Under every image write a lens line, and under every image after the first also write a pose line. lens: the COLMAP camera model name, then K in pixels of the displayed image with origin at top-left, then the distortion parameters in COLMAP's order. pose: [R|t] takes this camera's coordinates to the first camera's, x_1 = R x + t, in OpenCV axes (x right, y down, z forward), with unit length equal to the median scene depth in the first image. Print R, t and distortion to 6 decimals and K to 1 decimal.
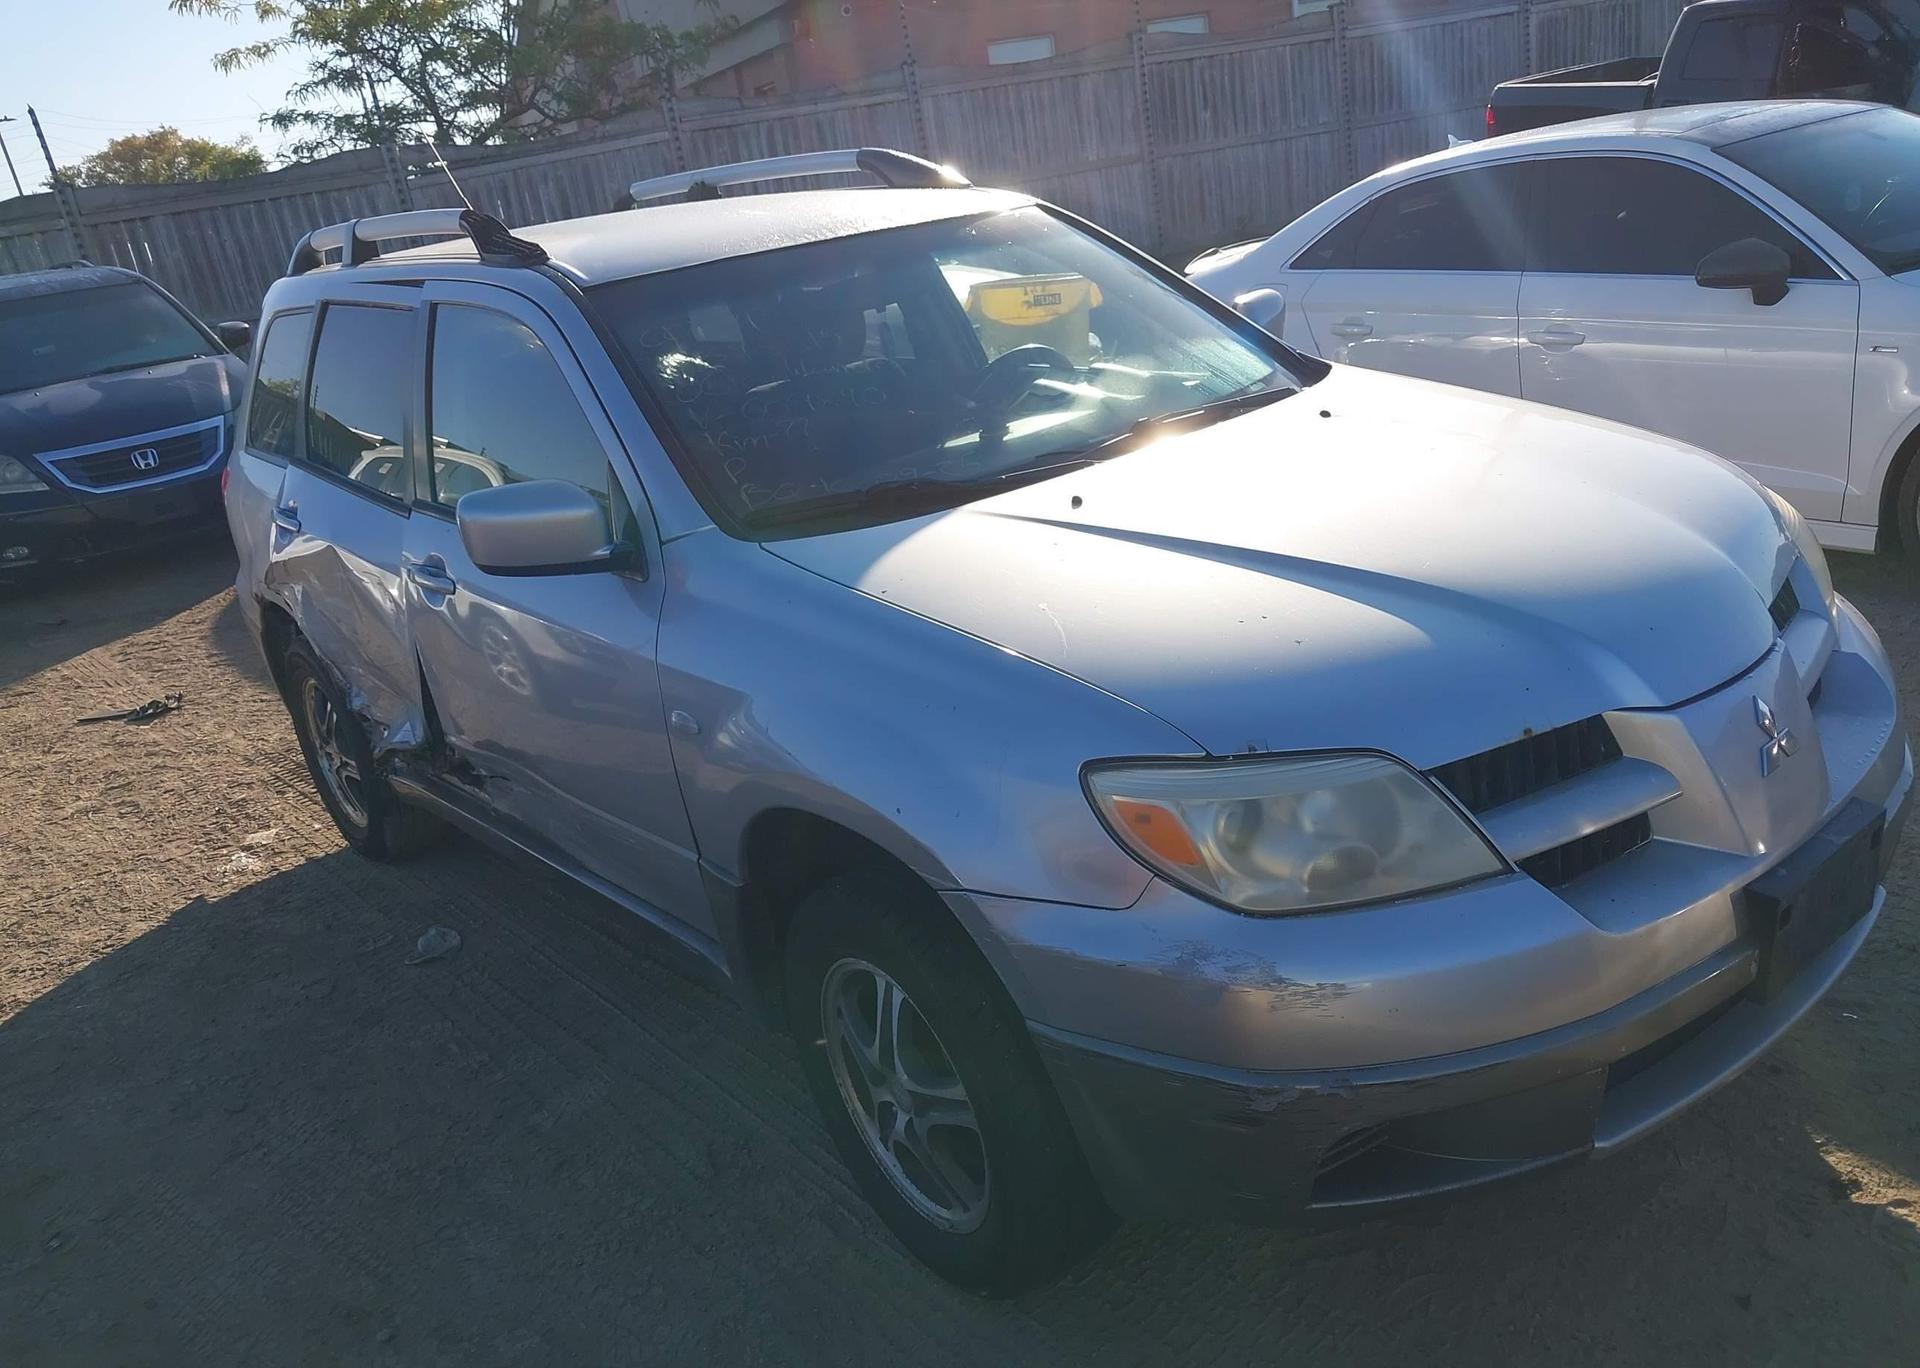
lens RADIAL K [[1519.5, 0, 981.1], [0, 1519.5, 754.9], [0, 0, 1]] dist [-0.001588, 0.003973]
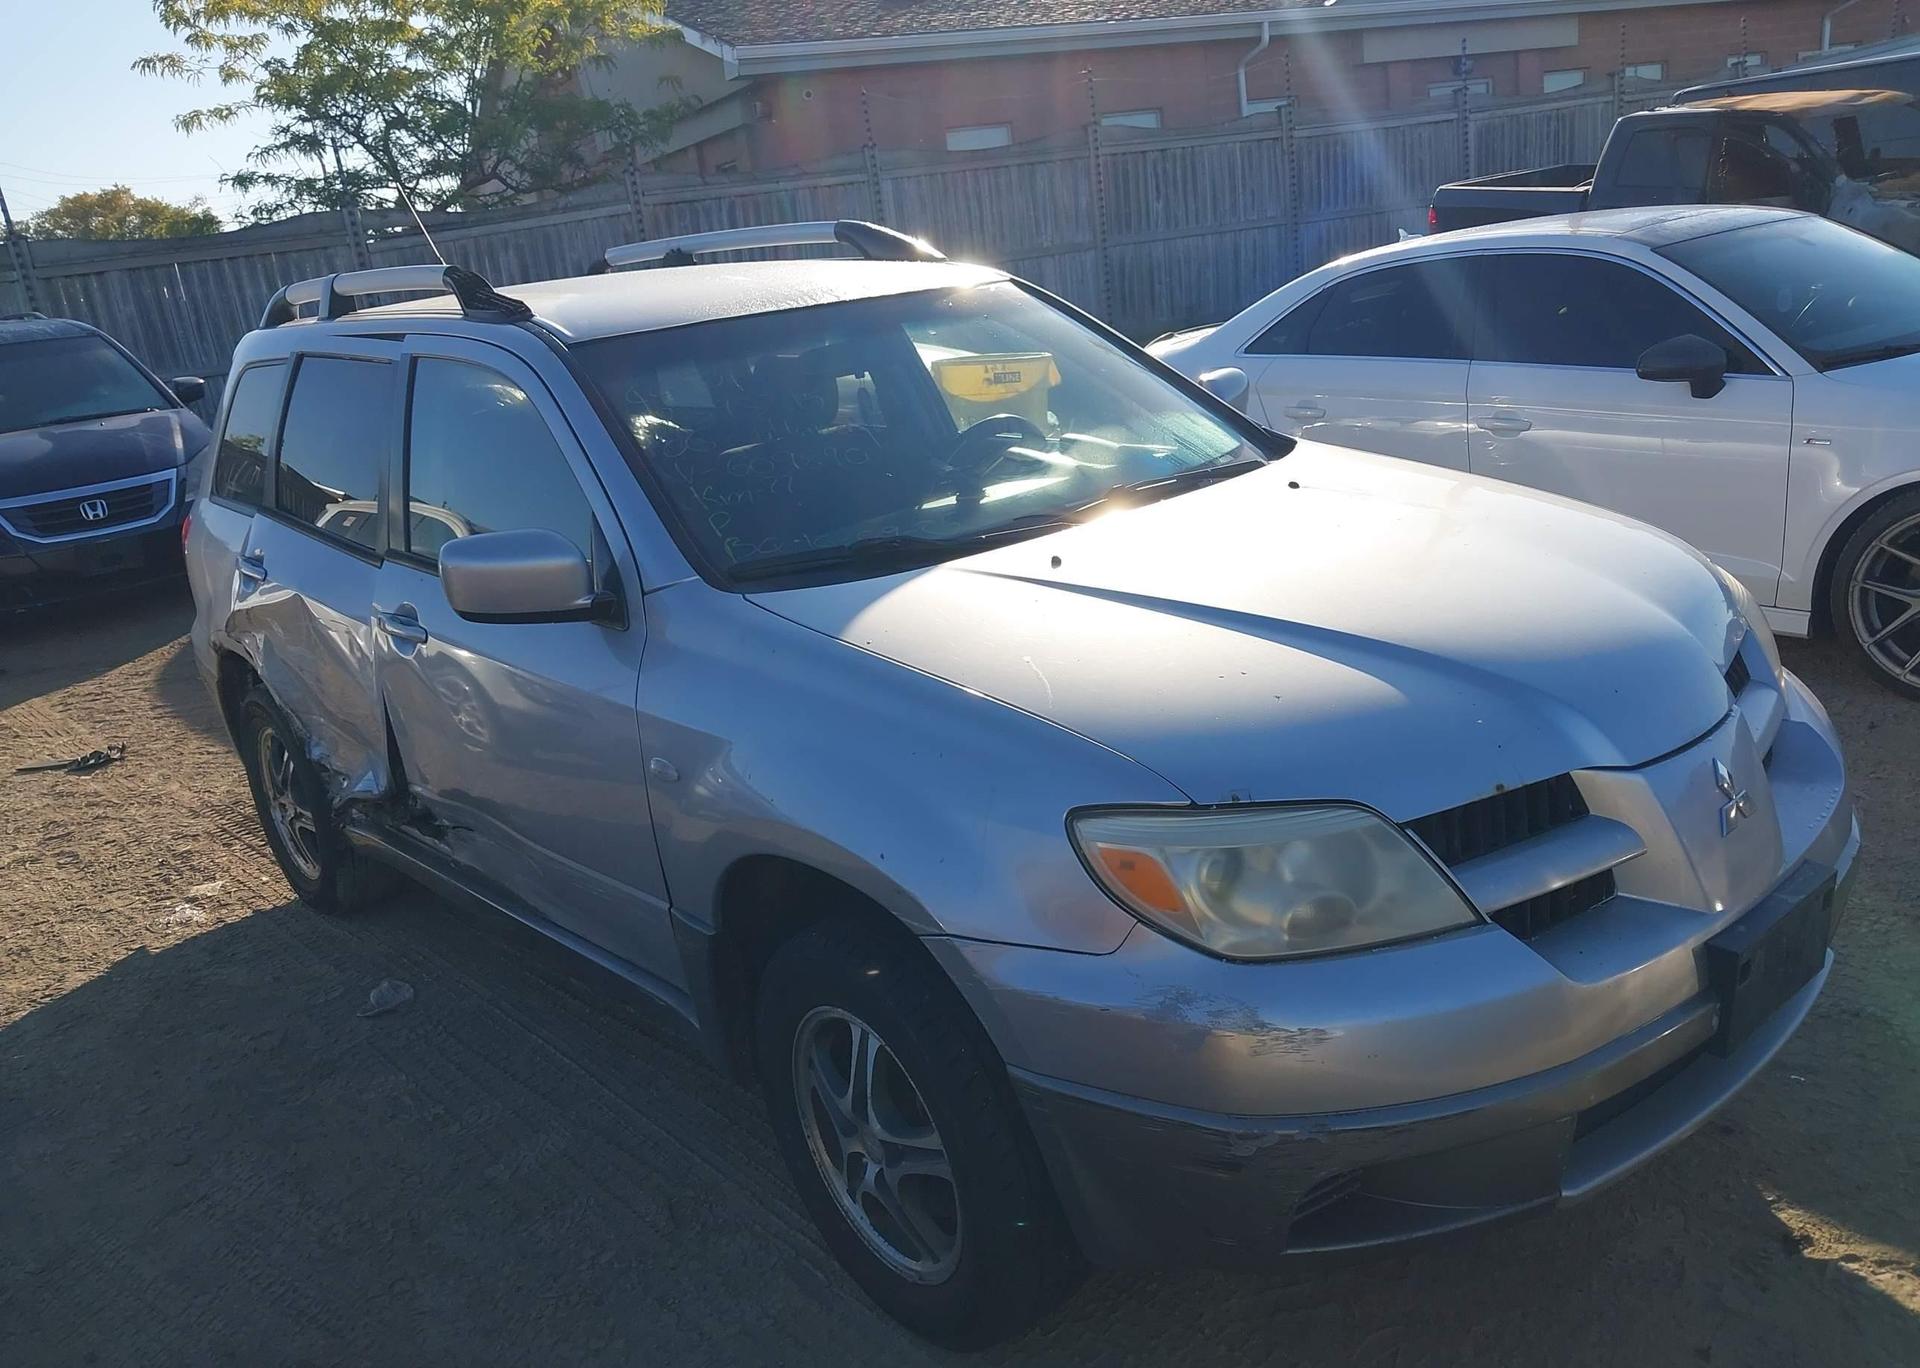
lens RADIAL K [[1520.5, 0, 970.7], [0, 1520.5, 760.9], [0, 0, 1]] dist [-0.001486, 0.000427]
pose [[0.999139, 0.019744, 0.036496, -0.017561], [-0.017993, 0.998700, -0.047692, 0.010488], [-0.037390, 0.046995, 0.998195, -0.009085]]
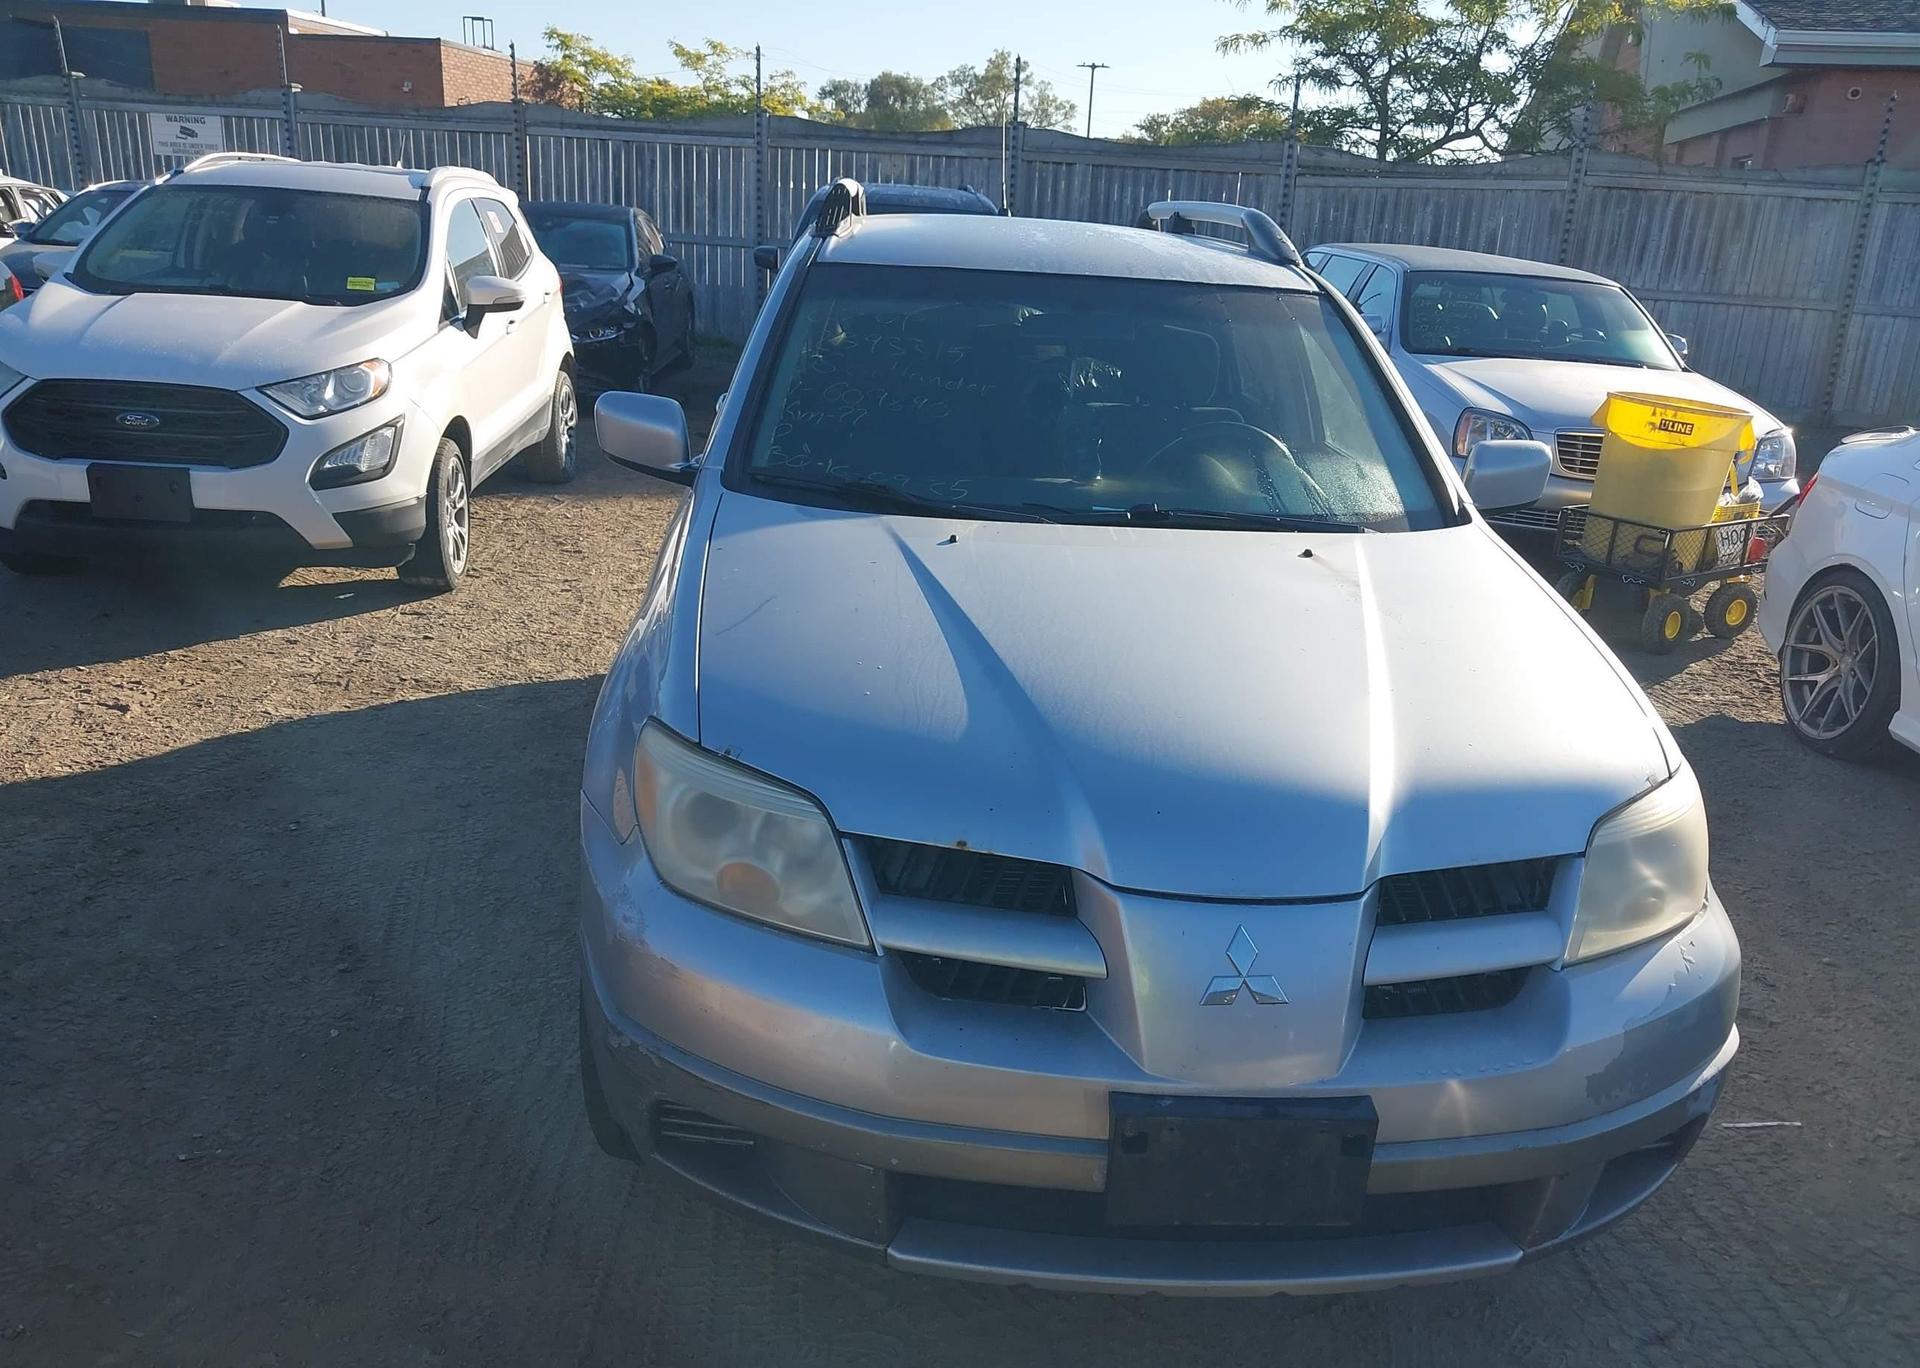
lens RADIAL K [[1520.5, 0, 970.7], [0, 1520.5, 760.9], [0, 0, 1]] dist [-0.001486, 0.000427]
pose [[0.774826, 0.385121, -0.501324, 0.259777], [-0.387638, 0.915874, 0.104464, -0.051154], [0.499381, 0.113390, 0.858930, 0.036091]]
